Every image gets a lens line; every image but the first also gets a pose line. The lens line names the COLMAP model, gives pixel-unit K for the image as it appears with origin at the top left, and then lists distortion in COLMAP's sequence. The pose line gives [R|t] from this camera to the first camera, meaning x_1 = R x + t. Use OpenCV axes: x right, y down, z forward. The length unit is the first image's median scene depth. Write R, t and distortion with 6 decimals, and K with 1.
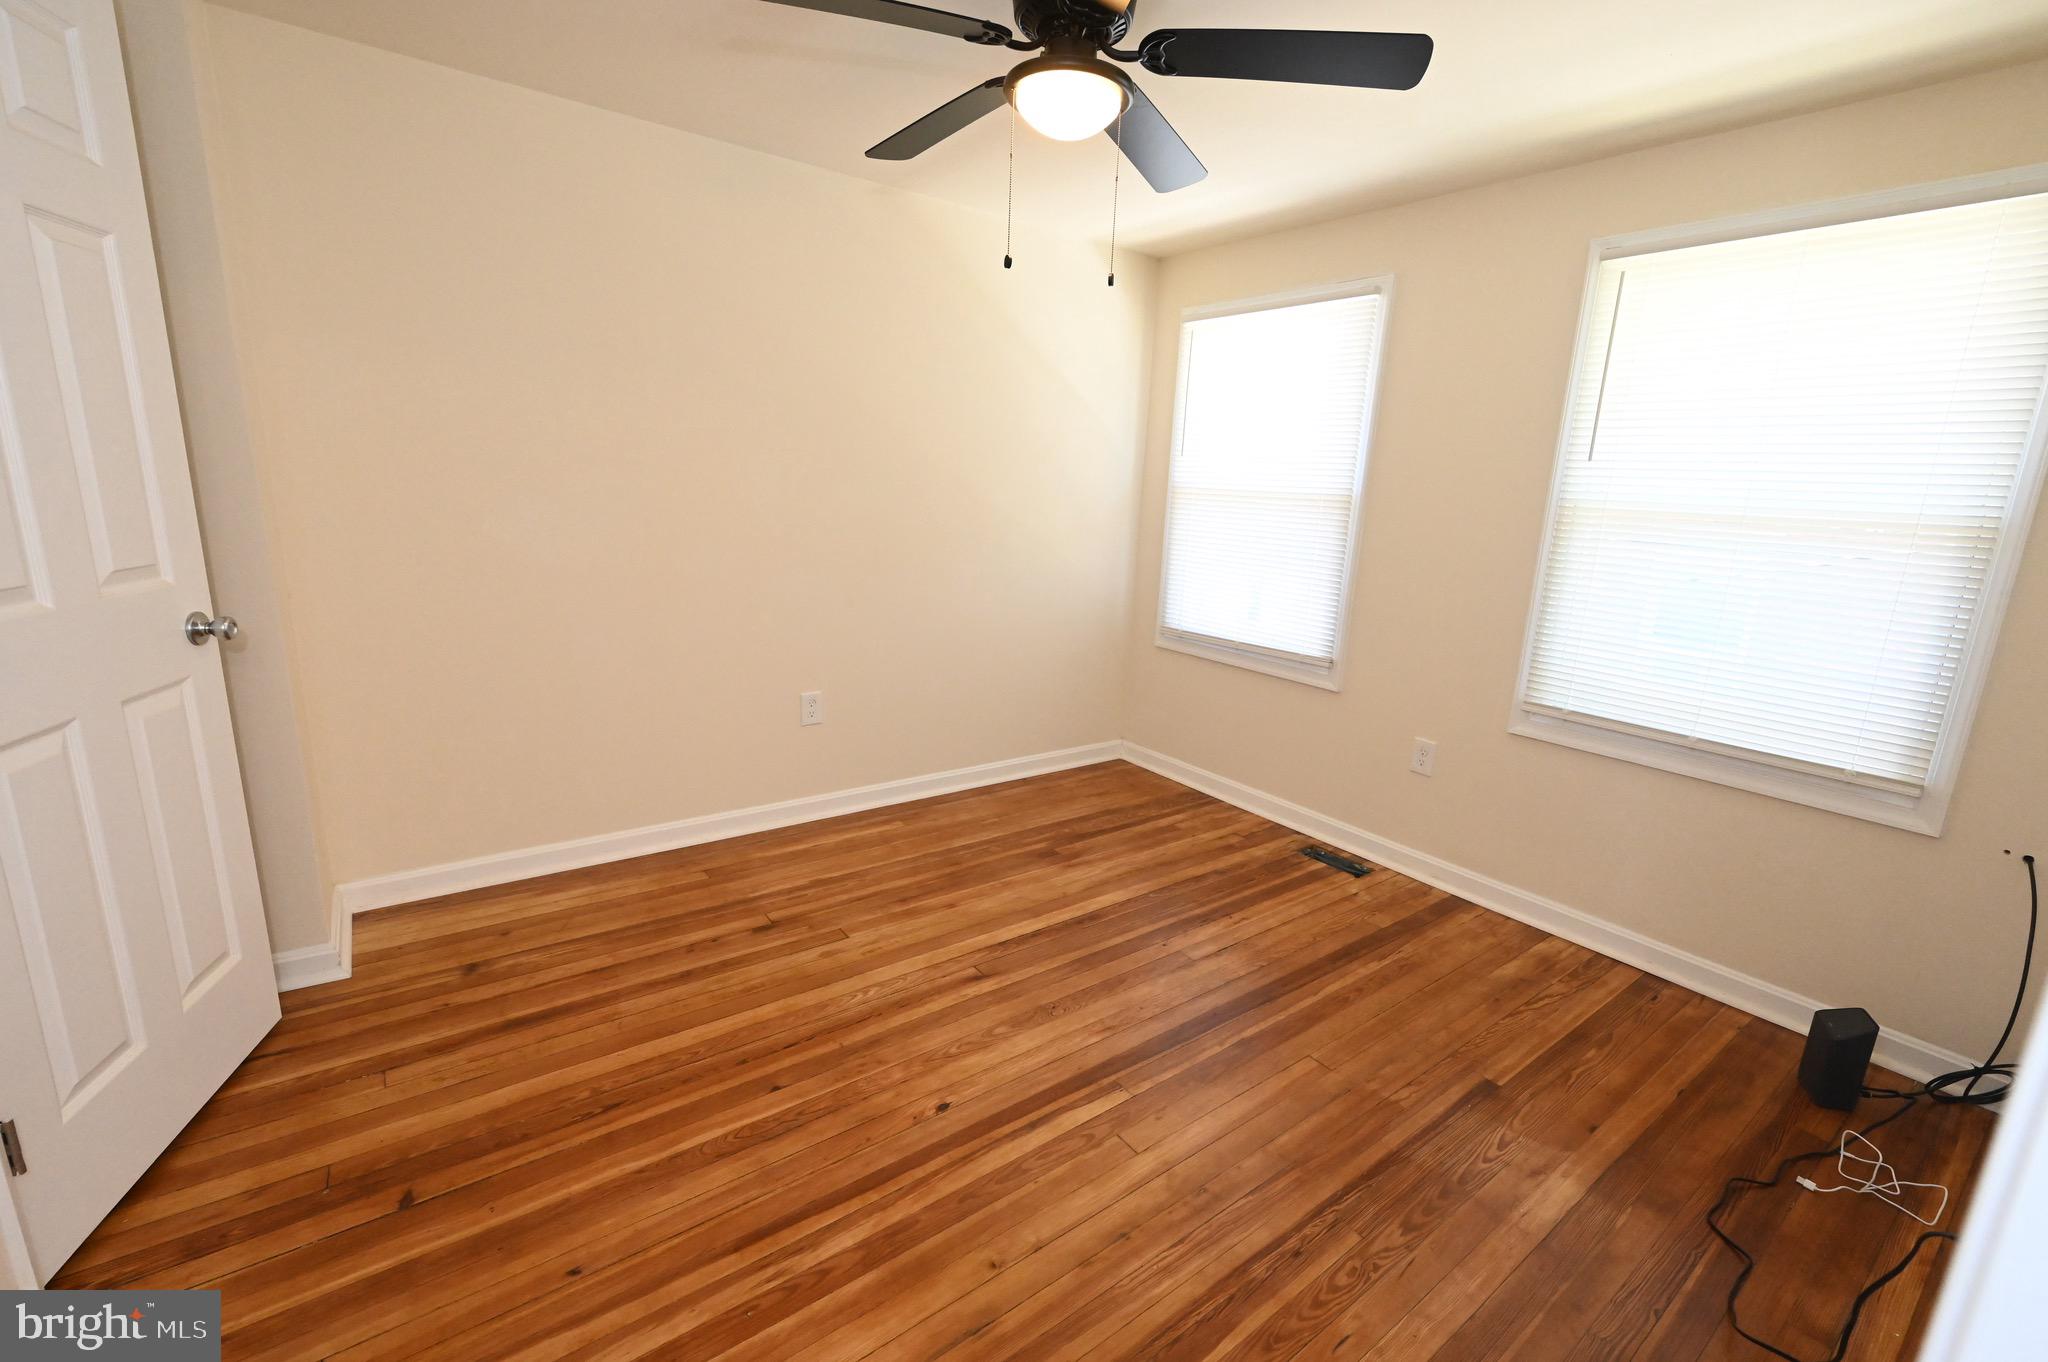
lens RADIAL K [[872.2, 0, 1031.0], [0, 872.2, 683.4], [0, 0, 1]] dist [-0.002853, 0.000411]
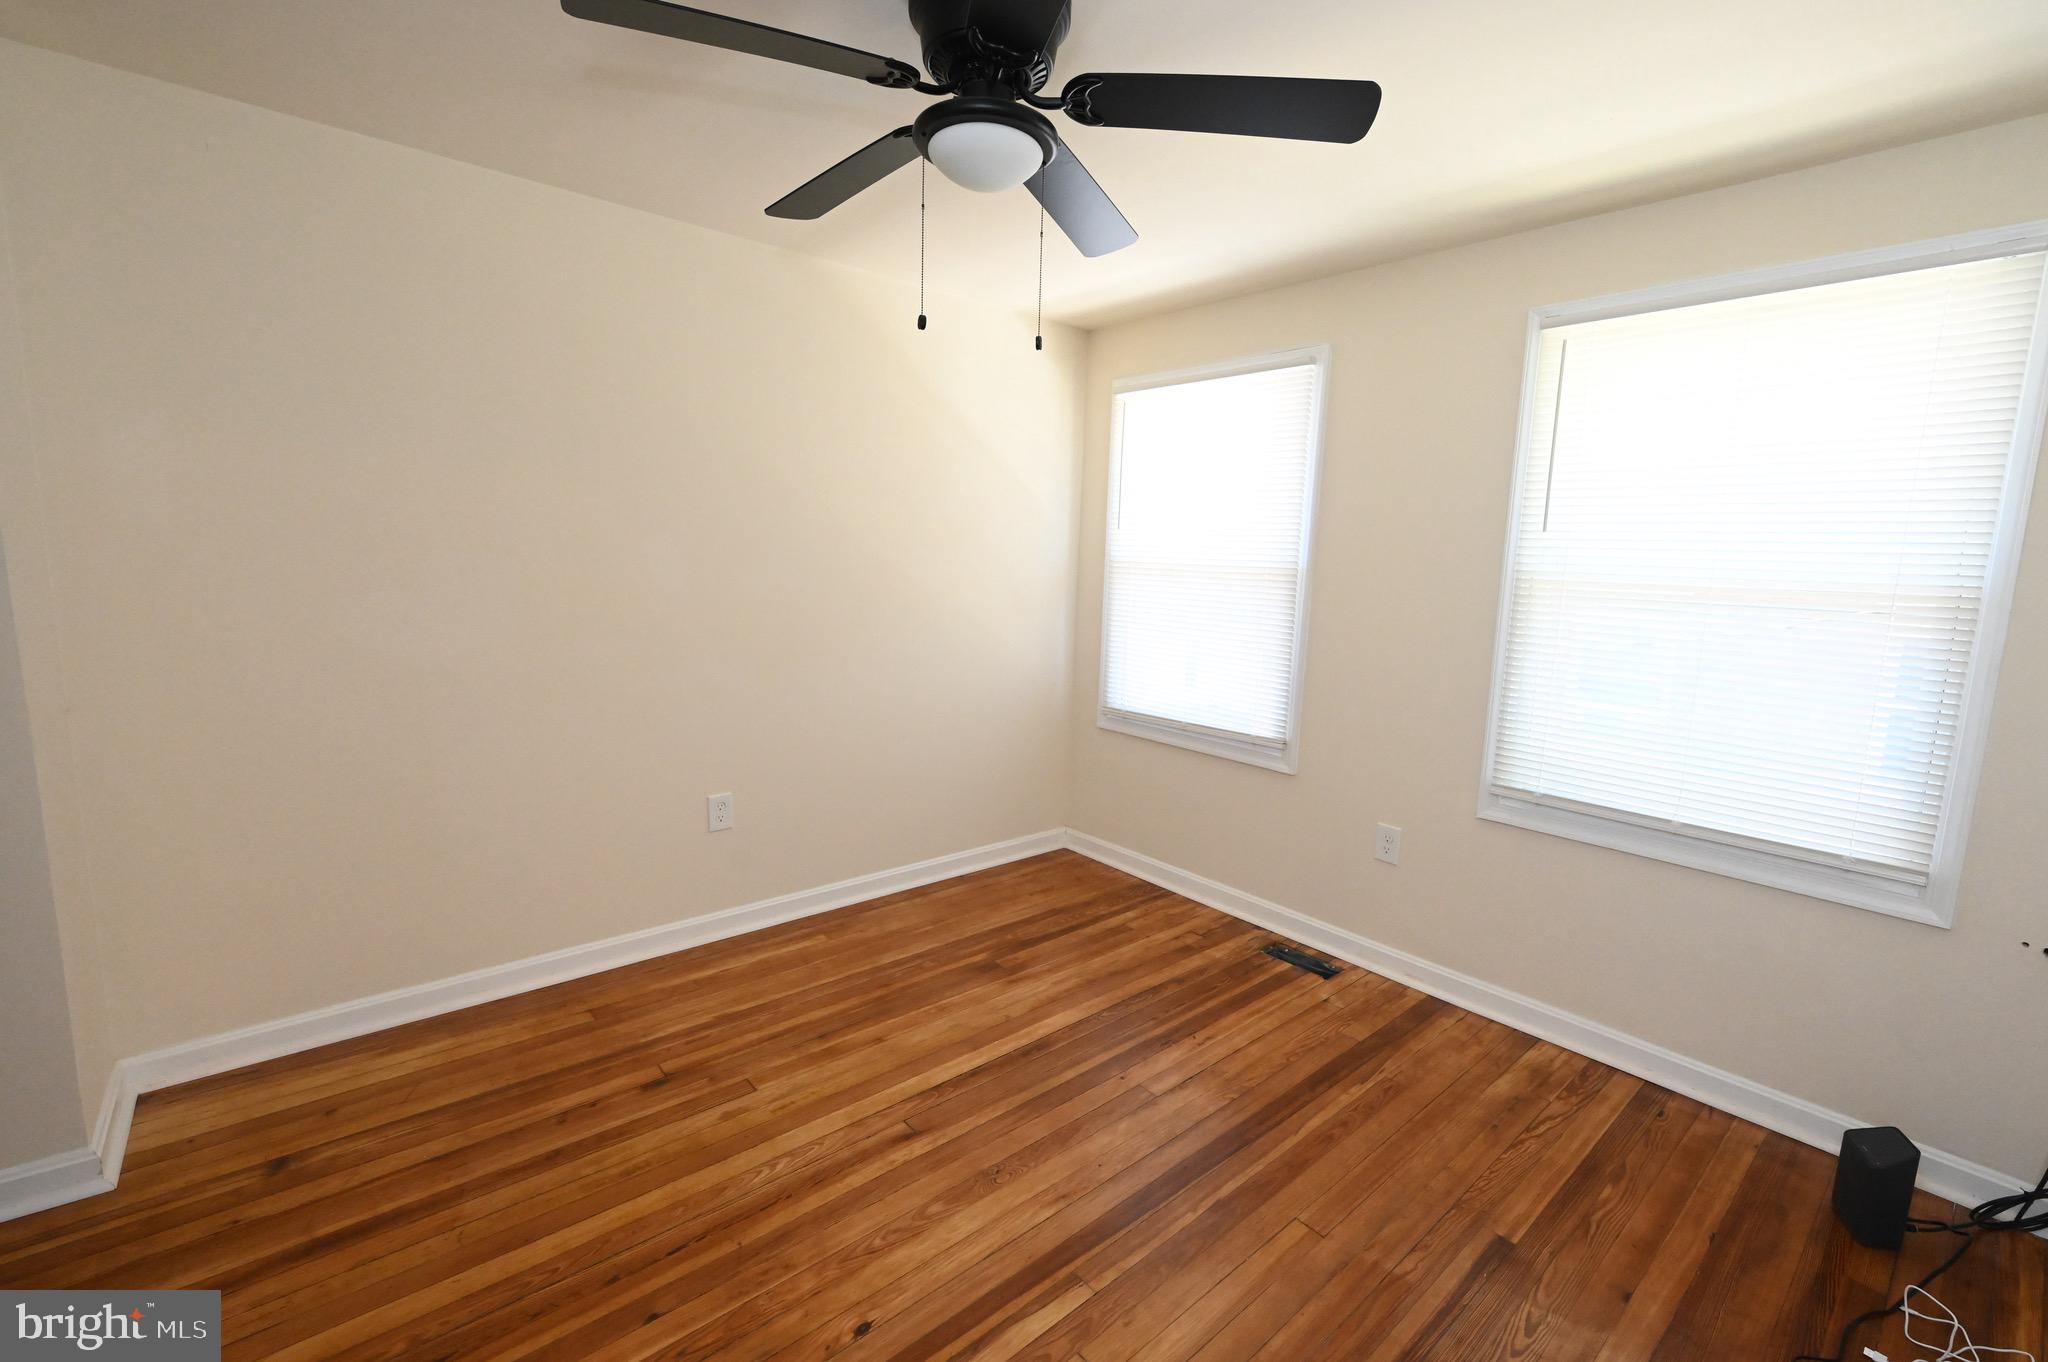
lens RADIAL K [[872.2, 0, 1027.0], [0, 872.2, 675.9], [0, 0, 1]] dist [-0.002853, 0.000411]
pose [[0.997537, -0.023643, 0.066037, 0.010283], [0.029143, 0.996073, -0.083601, -0.040094], [-0.063801, 0.085320, 0.994309, 0.115983]]
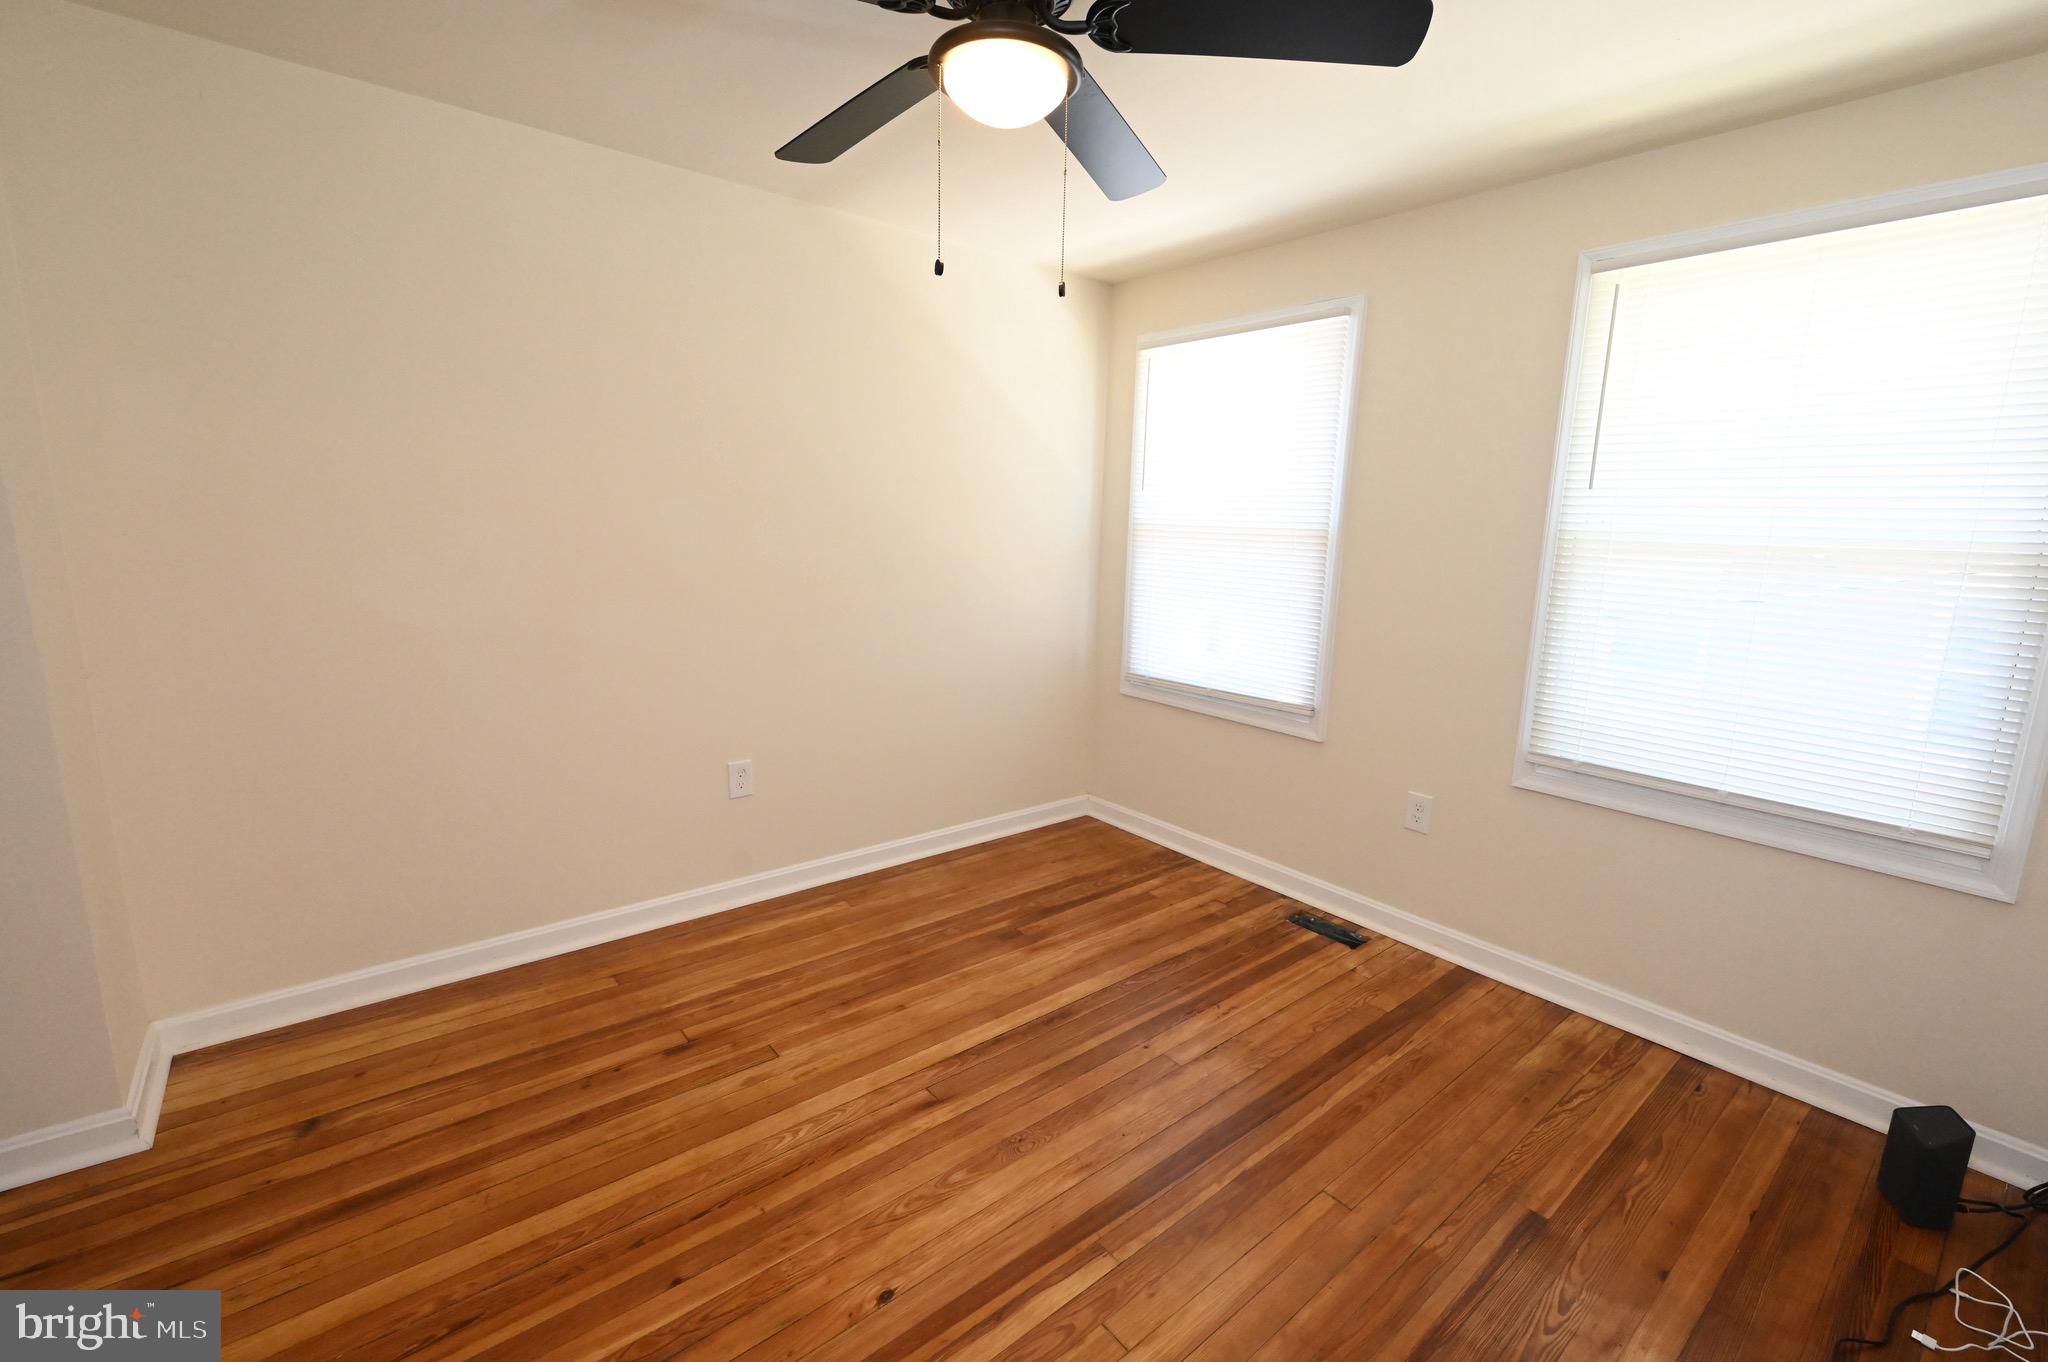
lens RADIAL K [[872.2, 0, 1028.3], [0, 872.2, 676.9], [0, 0, 1]] dist [-0.002853, 0.000411]
pose [[0.998737, -0.027103, 0.042307, 0.010485], [0.029014, 0.998555, -0.045230, -0.040169], [-0.041020, 0.046400, 0.998080, 0.141407]]
